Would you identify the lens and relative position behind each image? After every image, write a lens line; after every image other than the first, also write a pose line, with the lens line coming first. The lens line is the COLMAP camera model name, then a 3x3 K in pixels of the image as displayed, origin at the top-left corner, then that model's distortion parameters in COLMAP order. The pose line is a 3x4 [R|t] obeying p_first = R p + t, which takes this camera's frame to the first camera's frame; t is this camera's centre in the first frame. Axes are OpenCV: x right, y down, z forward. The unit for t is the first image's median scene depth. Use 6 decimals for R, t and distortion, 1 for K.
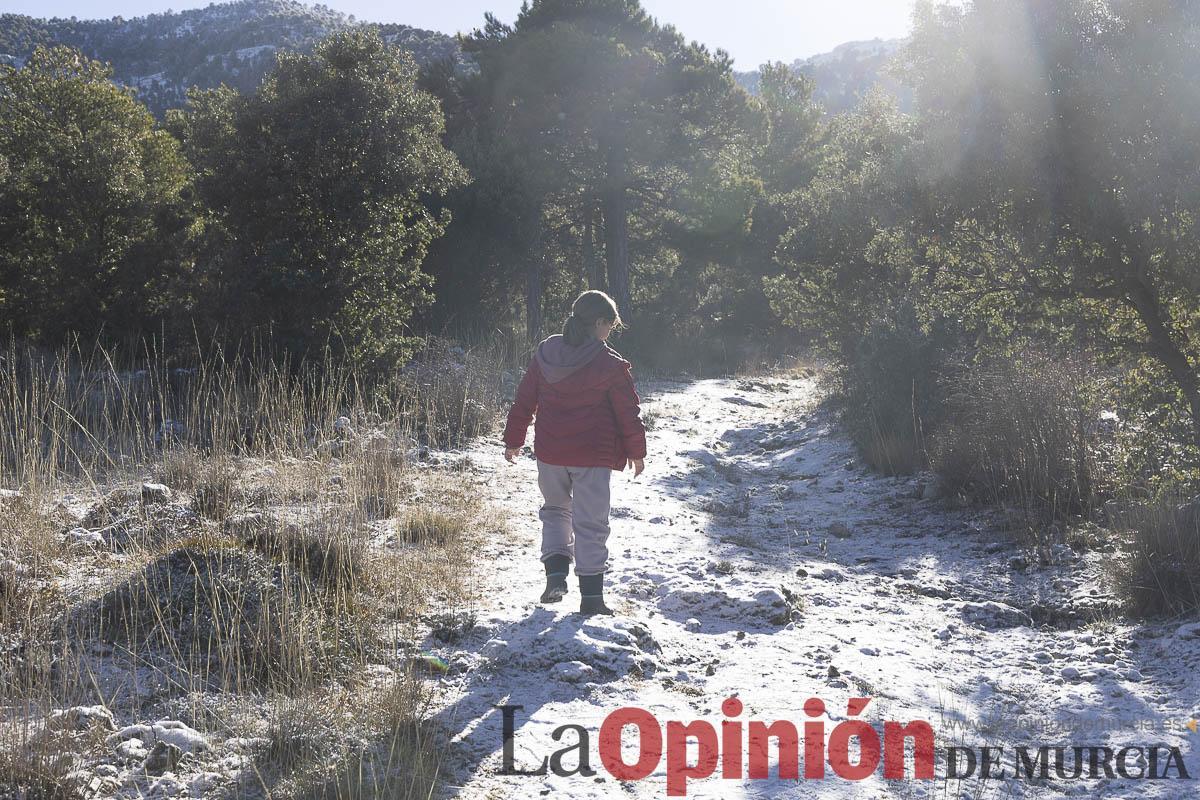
lens RADIAL K [[1663.7, 0, 590.0], [0, 1663.7, 401.4], [0, 0, 1]] dist [0.013102, 0.031480]
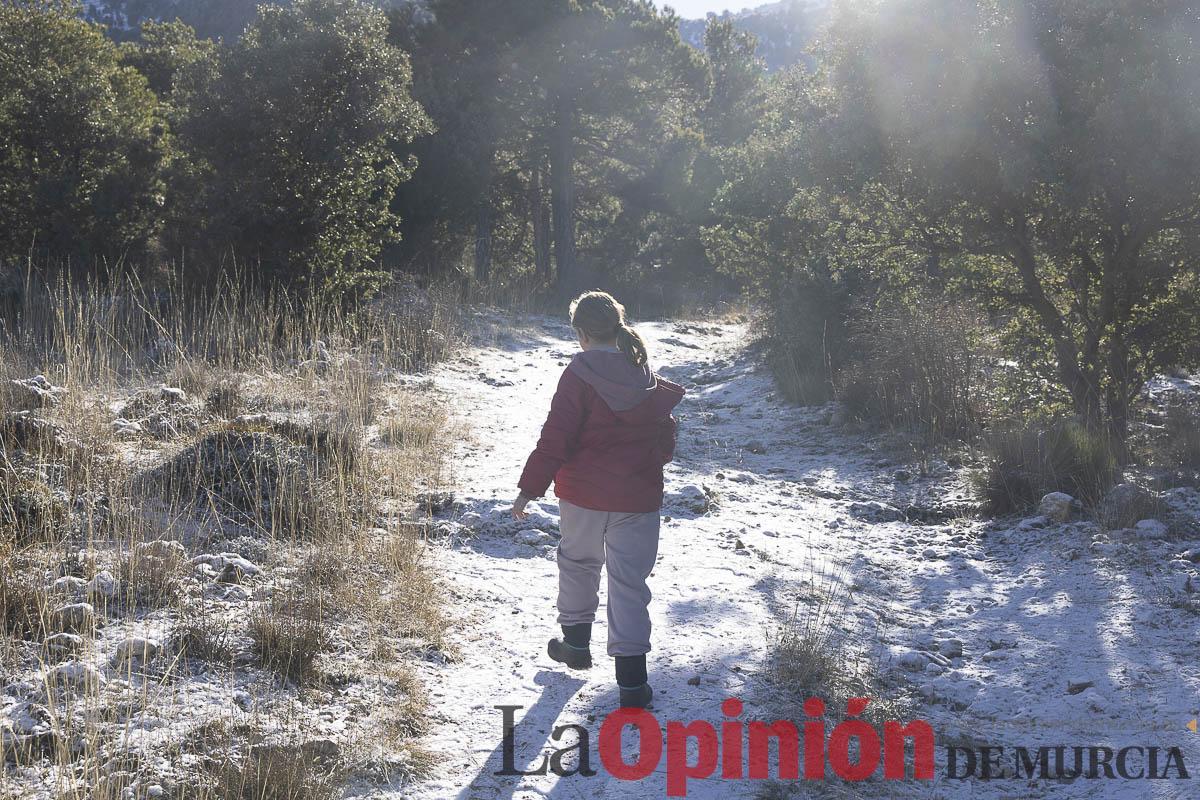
lens RADIAL K [[1663.7, 0, 590.0], [0, 1663.7, 401.4], [0, 0, 1]] dist [0.013102, 0.031480]
pose [[0.998864, 0.027804, 0.038688, -0.008049], [-0.029067, 0.999050, 0.032480, 0.007532], [-0.037748, -0.033568, 0.998723, -0.108411]]
